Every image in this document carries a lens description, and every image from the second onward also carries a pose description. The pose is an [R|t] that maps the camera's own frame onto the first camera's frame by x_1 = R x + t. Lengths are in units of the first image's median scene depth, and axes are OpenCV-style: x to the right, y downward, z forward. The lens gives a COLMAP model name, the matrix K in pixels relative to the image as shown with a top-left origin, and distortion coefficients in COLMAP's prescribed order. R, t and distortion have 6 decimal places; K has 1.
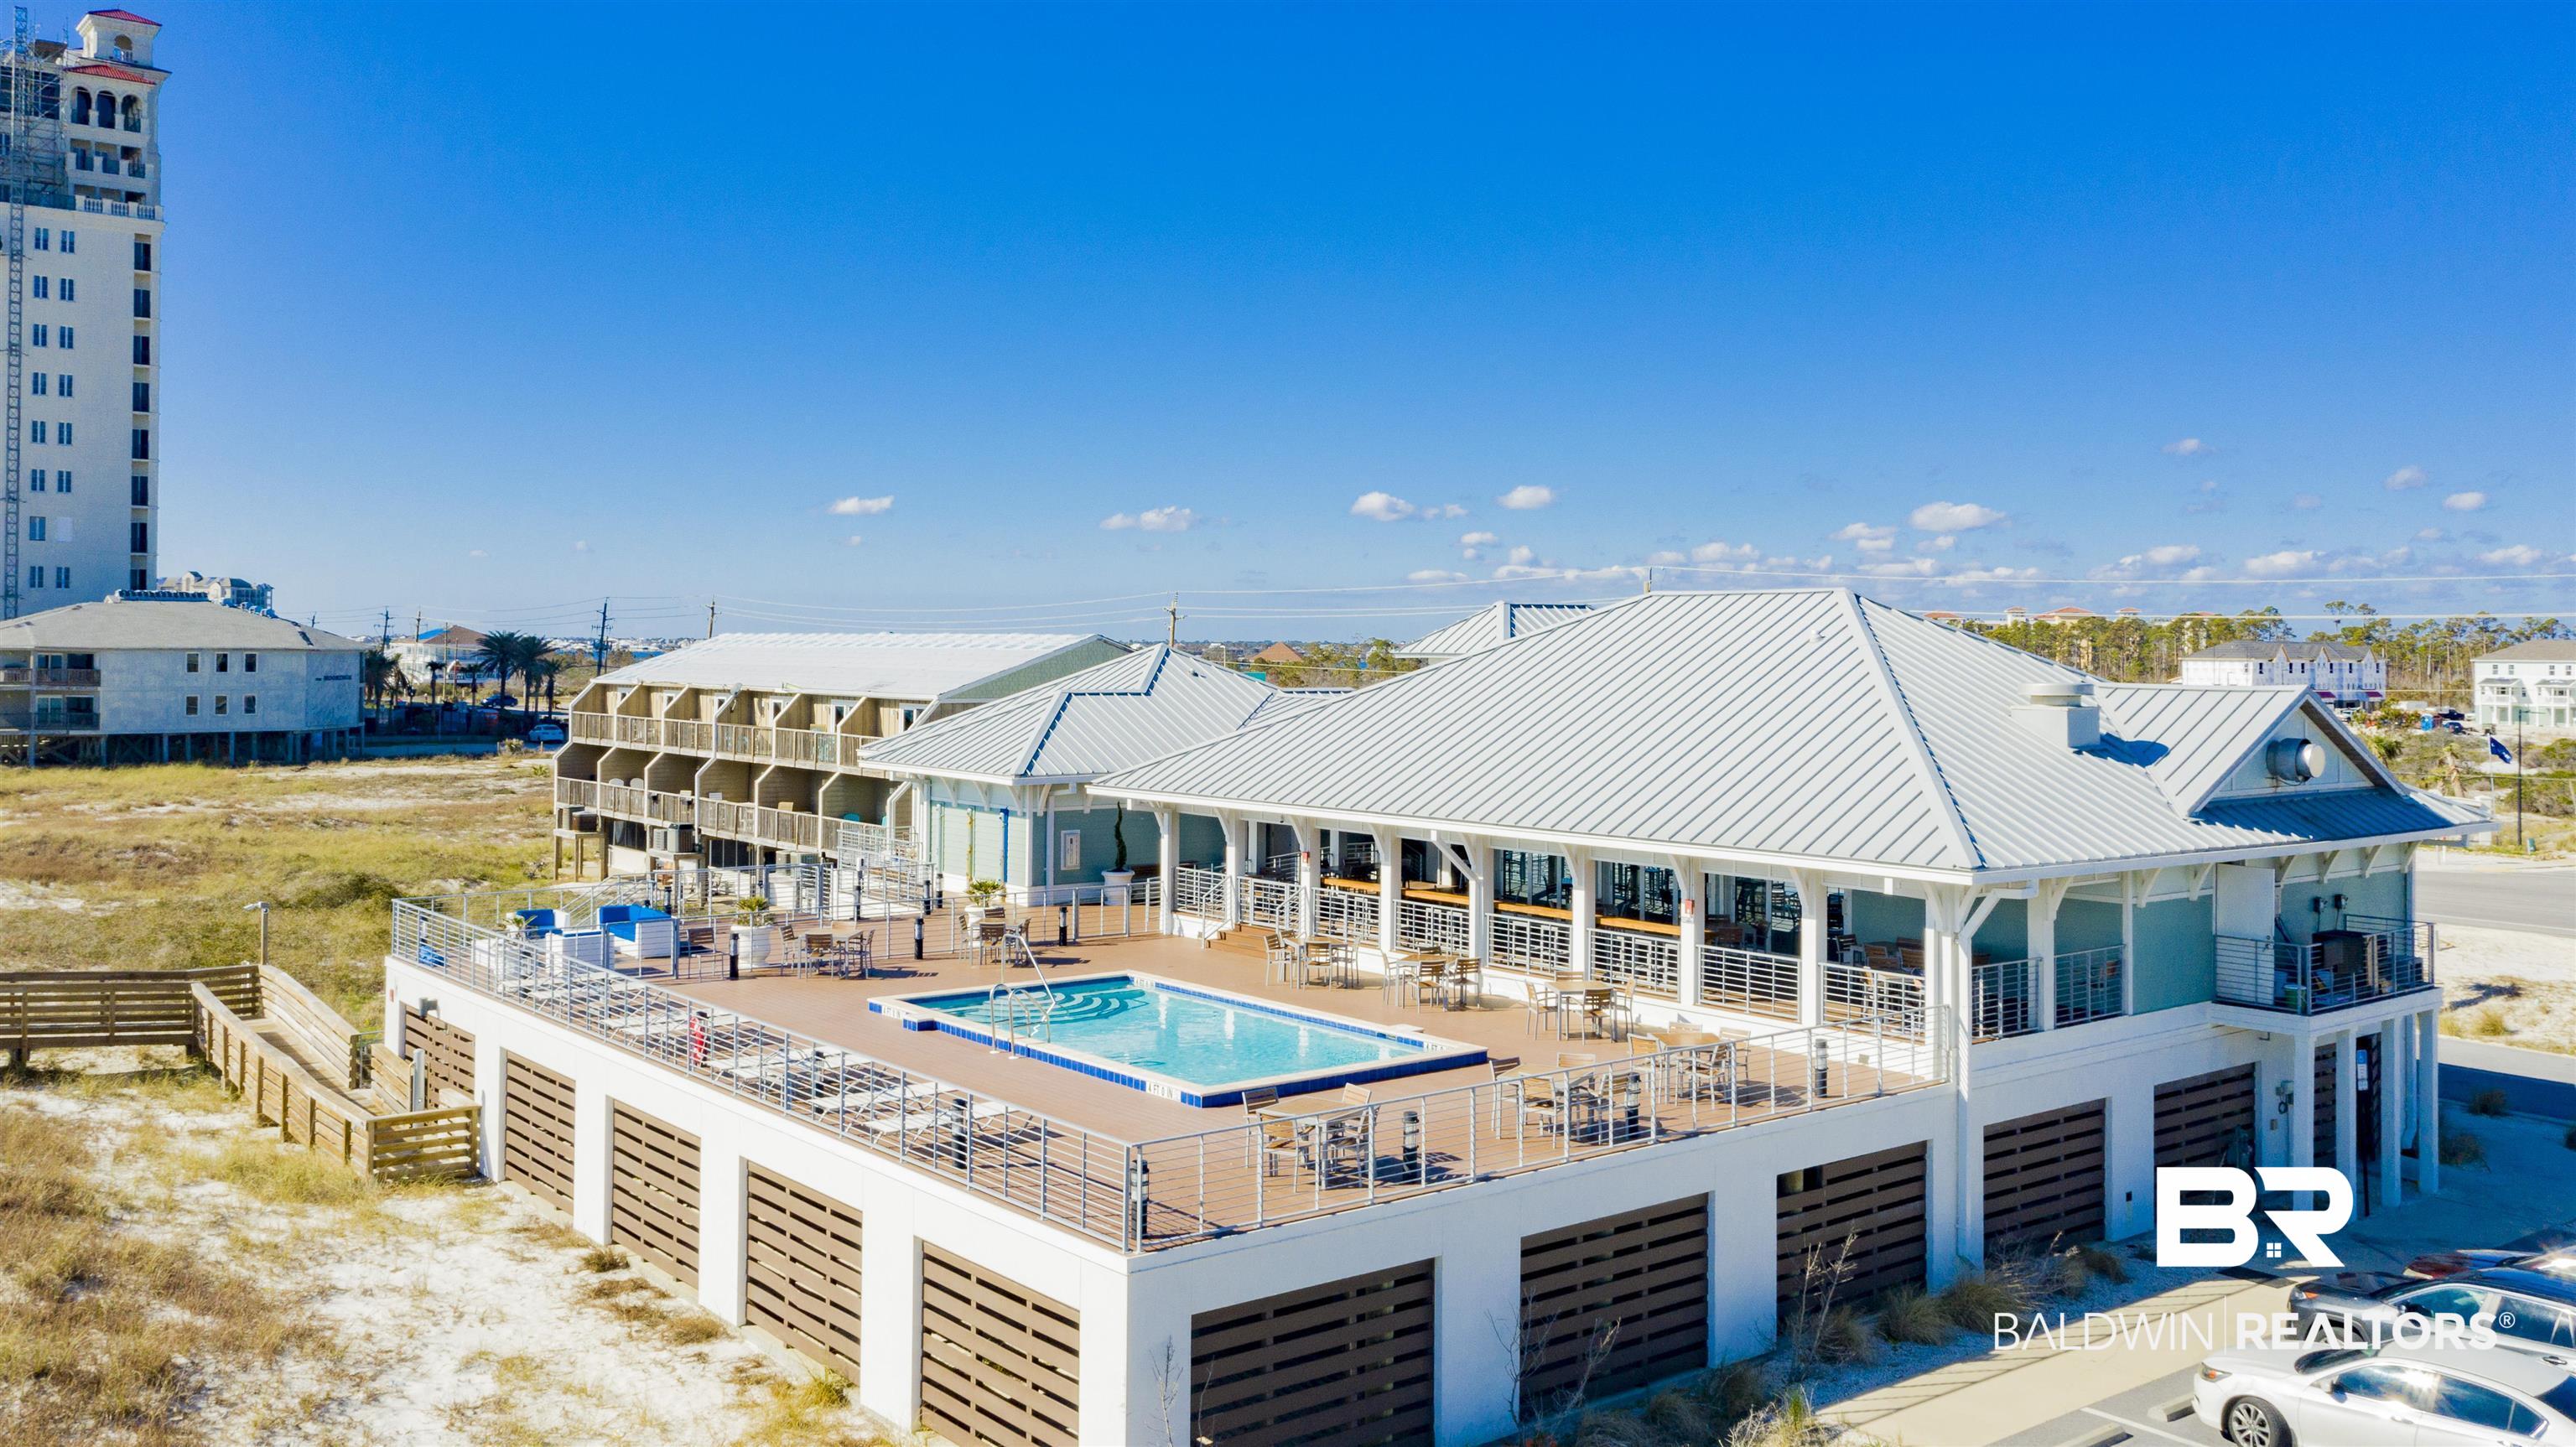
lens RADIAL K [[2088.1, 0, 1282.4], [0, 2088.1, 664.4], [0, 0, 1]] dist [0.000678, 0.006404]
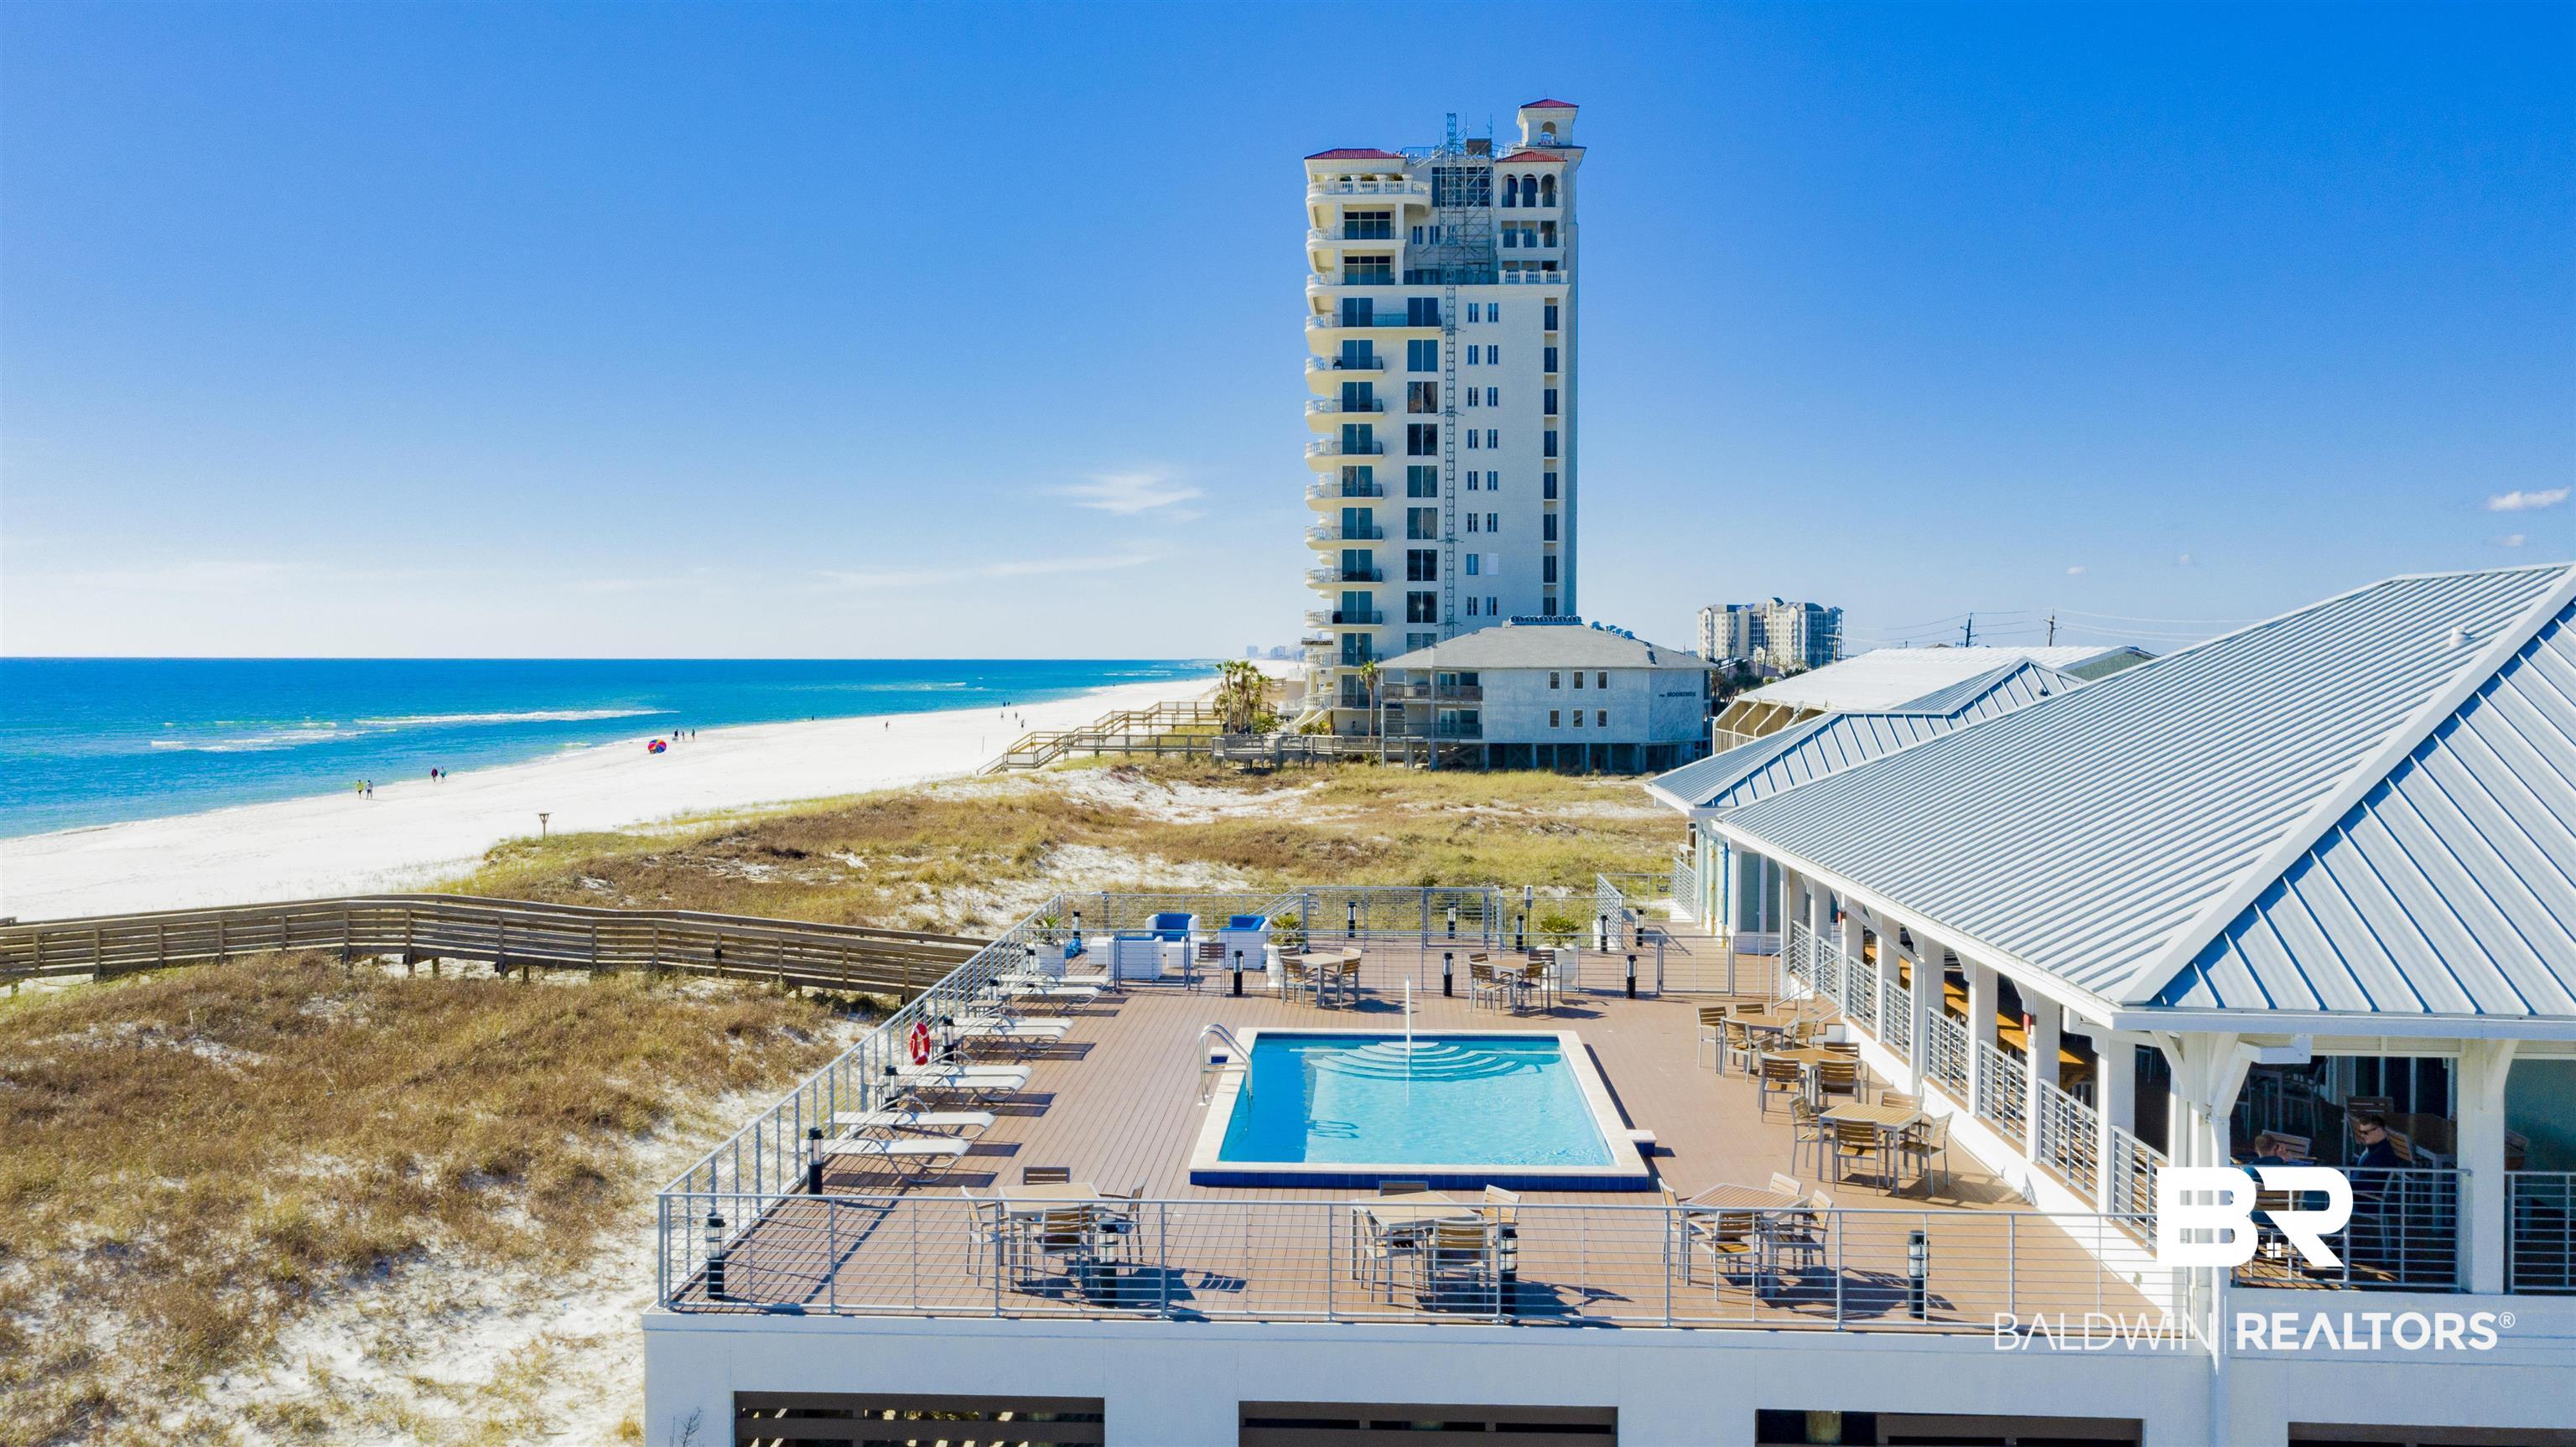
lens RADIAL K [[2094.7, 0, 1288.0], [0, 2094.7, 723.5], [0, 0, 1]] dist [0.008663, 0.005962]
pose [[0.754035, 0.012242, -0.656721, 0.326897], [0.000726, 0.999810, 0.019471, 0.001292], [0.656834, -0.015159, 0.753882, 0.210100]]
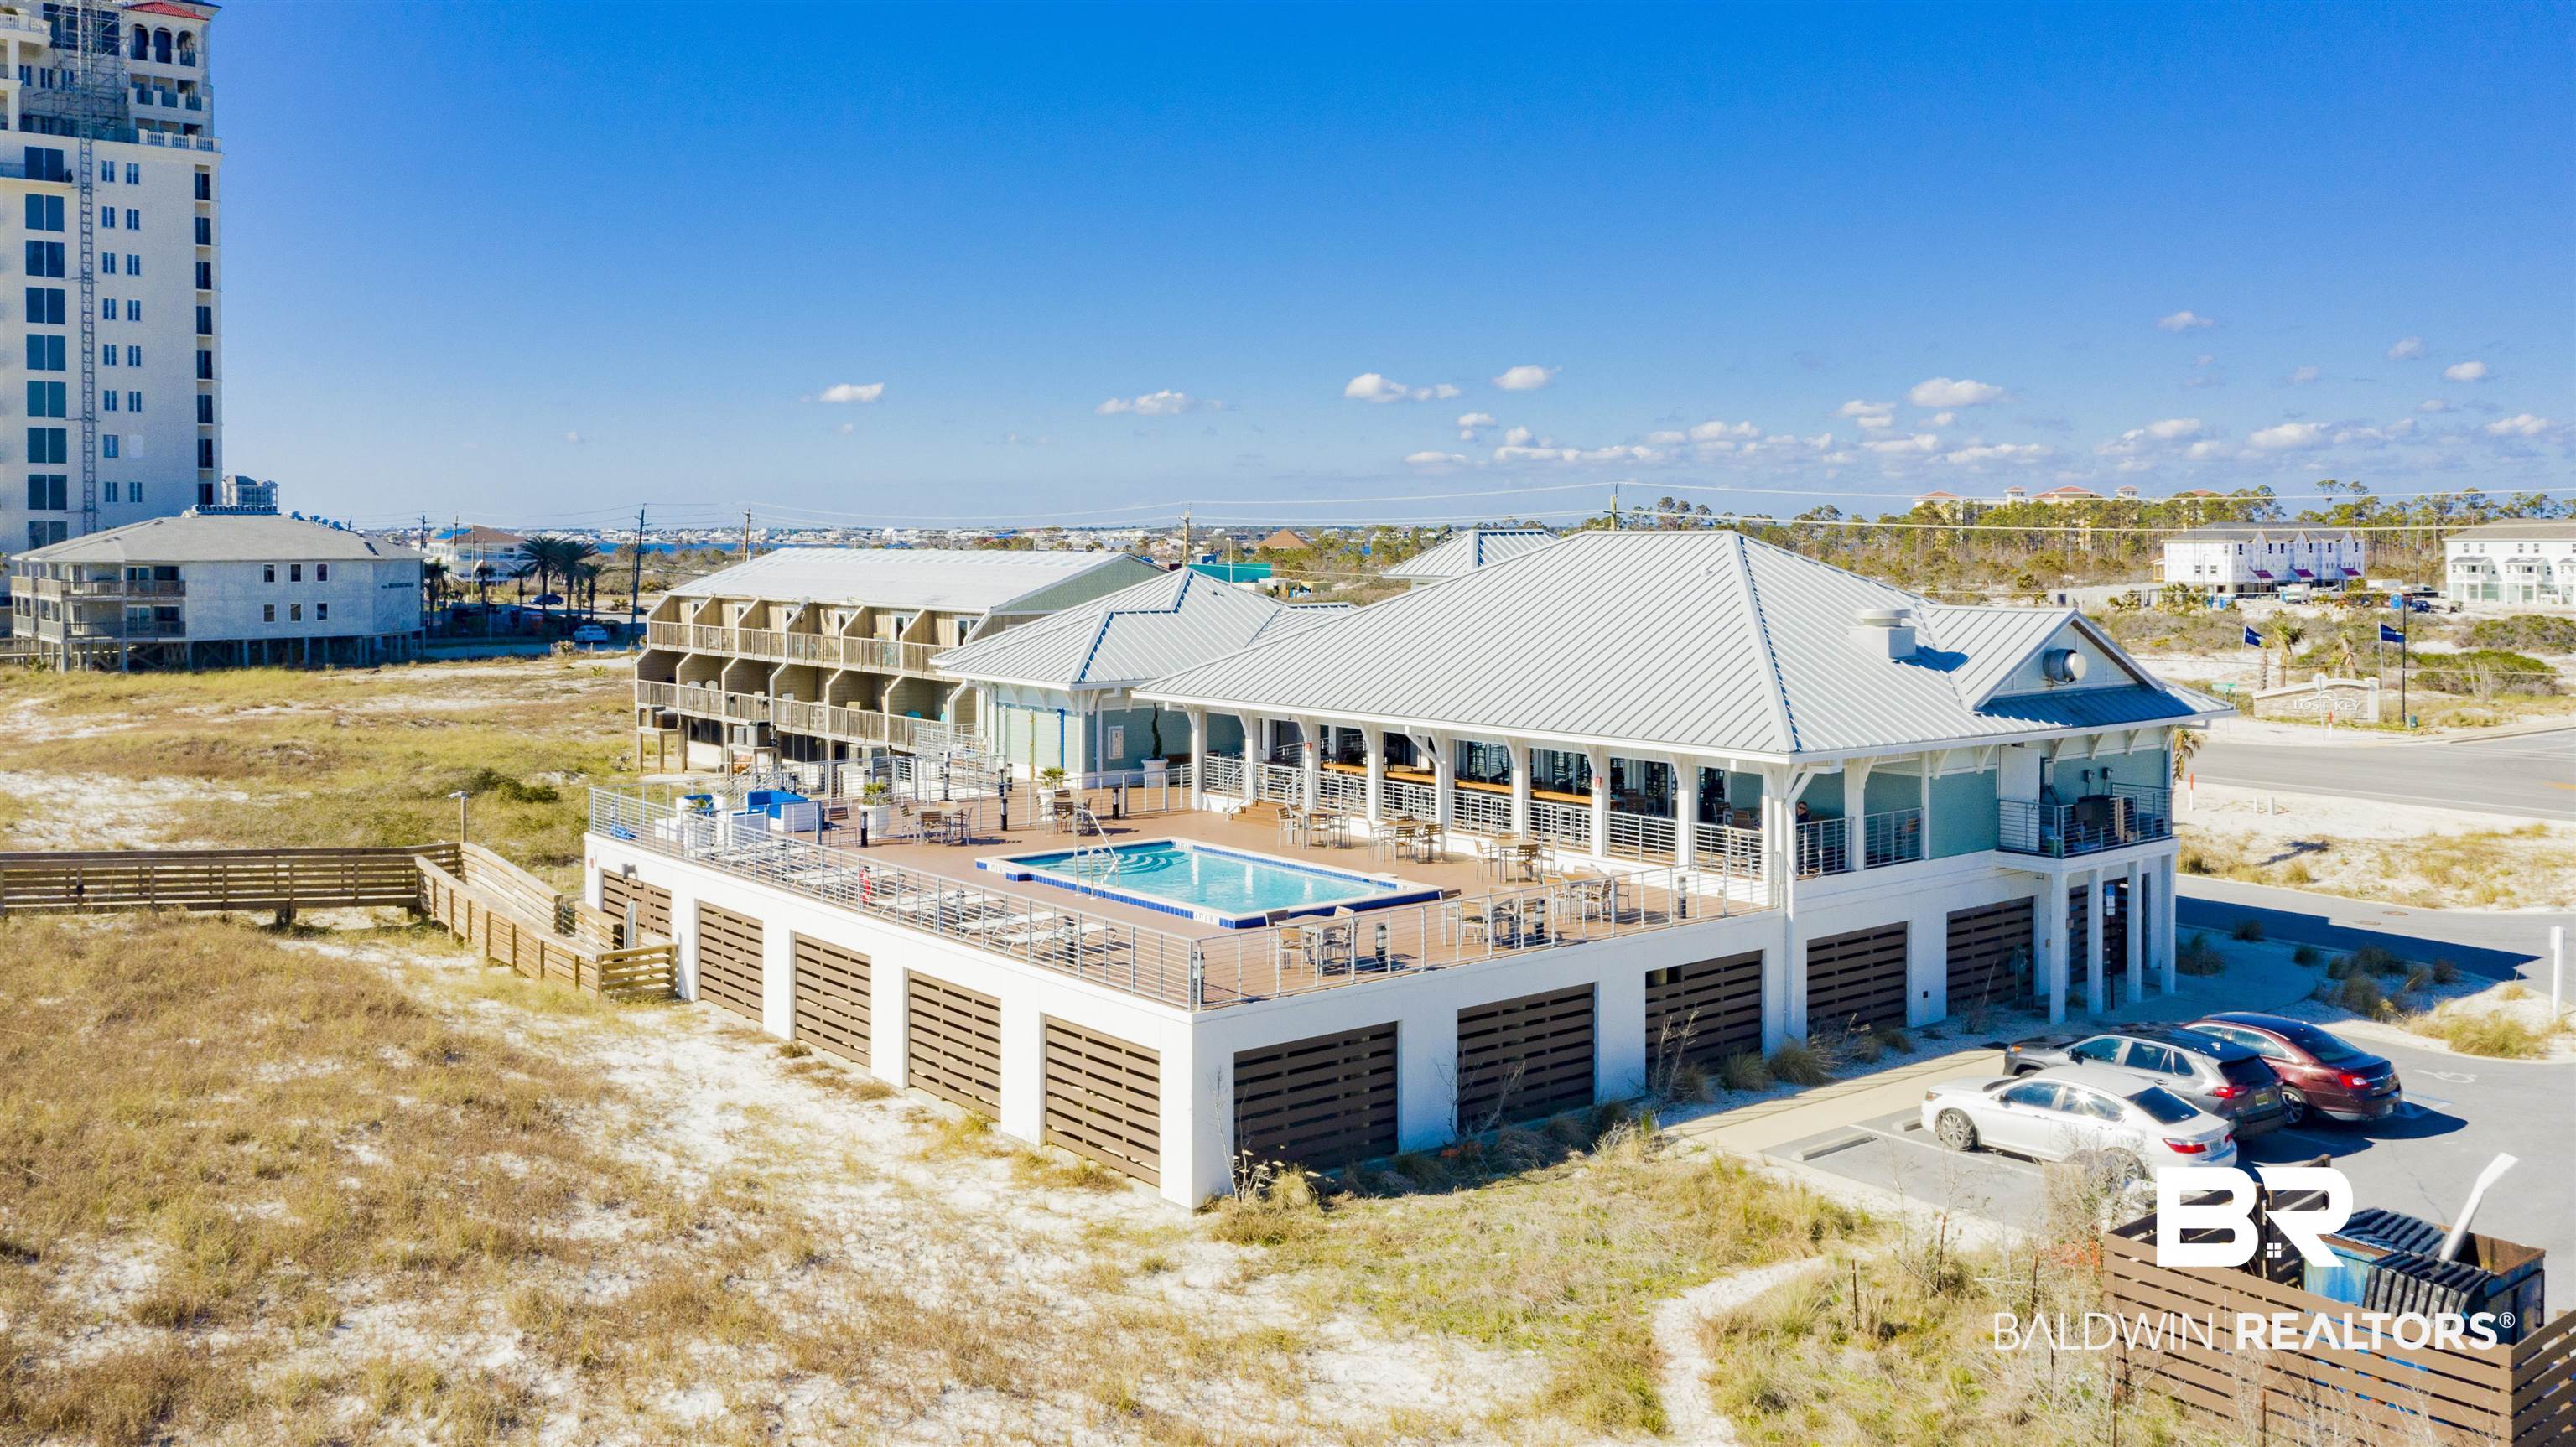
lens RADIAL K [[2096.4, 0, 1289.5], [0, 2096.4, 619.5], [0, 0, 1]] dist [-0.008114, 0.002421]
pose [[0.999945, -0.010433, 0.000746, -0.000461], [0.010403, 0.999385, 0.033484, -0.023703], [-0.001095, -0.033474, 0.999439, -0.228417]]
